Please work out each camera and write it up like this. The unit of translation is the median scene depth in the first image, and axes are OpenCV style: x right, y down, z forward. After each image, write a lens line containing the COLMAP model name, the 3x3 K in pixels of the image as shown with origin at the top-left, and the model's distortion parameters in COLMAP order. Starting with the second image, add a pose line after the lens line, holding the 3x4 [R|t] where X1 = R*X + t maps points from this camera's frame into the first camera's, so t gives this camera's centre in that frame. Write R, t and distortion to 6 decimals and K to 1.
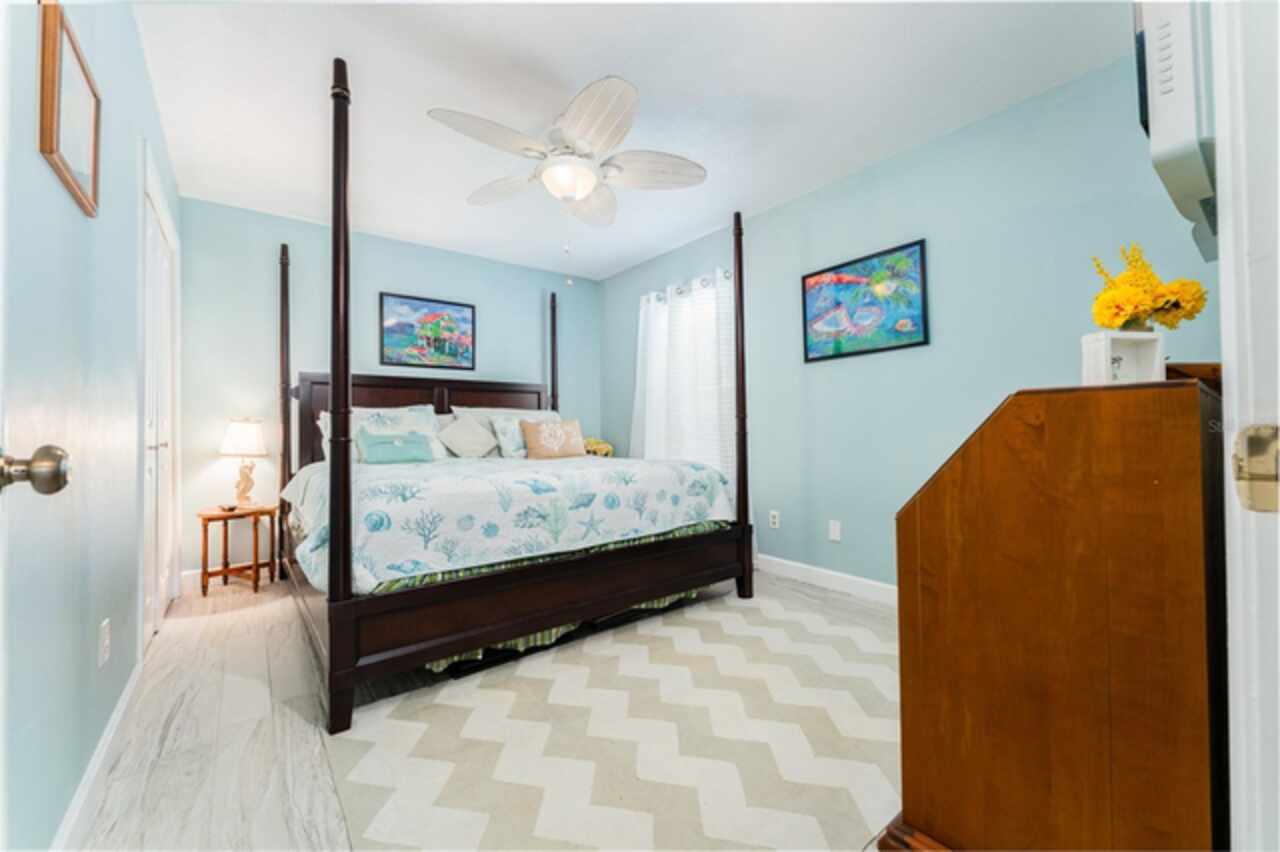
lens RADIAL K [[499.2, 0, 610.0], [0, 499.2, 422.7], [0, 0, 1]] dist [-0.000169, -0.000001]
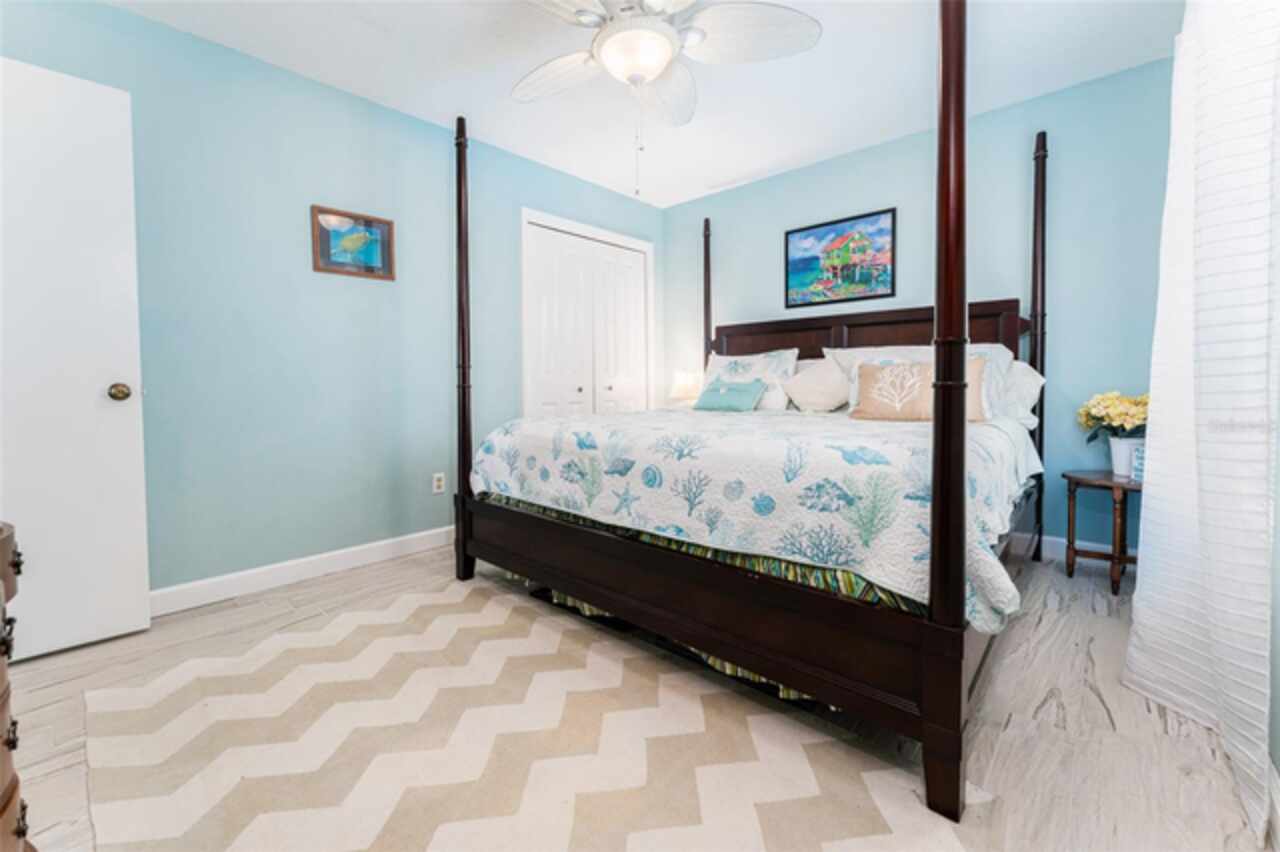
lens RADIAL K [[513.8, 0, 638.4], [0, 513.8, 398.1], [0, 0, 1]] dist [-0.000919, -0.000103]
pose [[0.196153, 0.036022, -0.979911, 0.608962], [0.019225, 0.998992, 0.040572, 0.011906], [0.980385, -0.026797, 0.195262, 0.711187]]
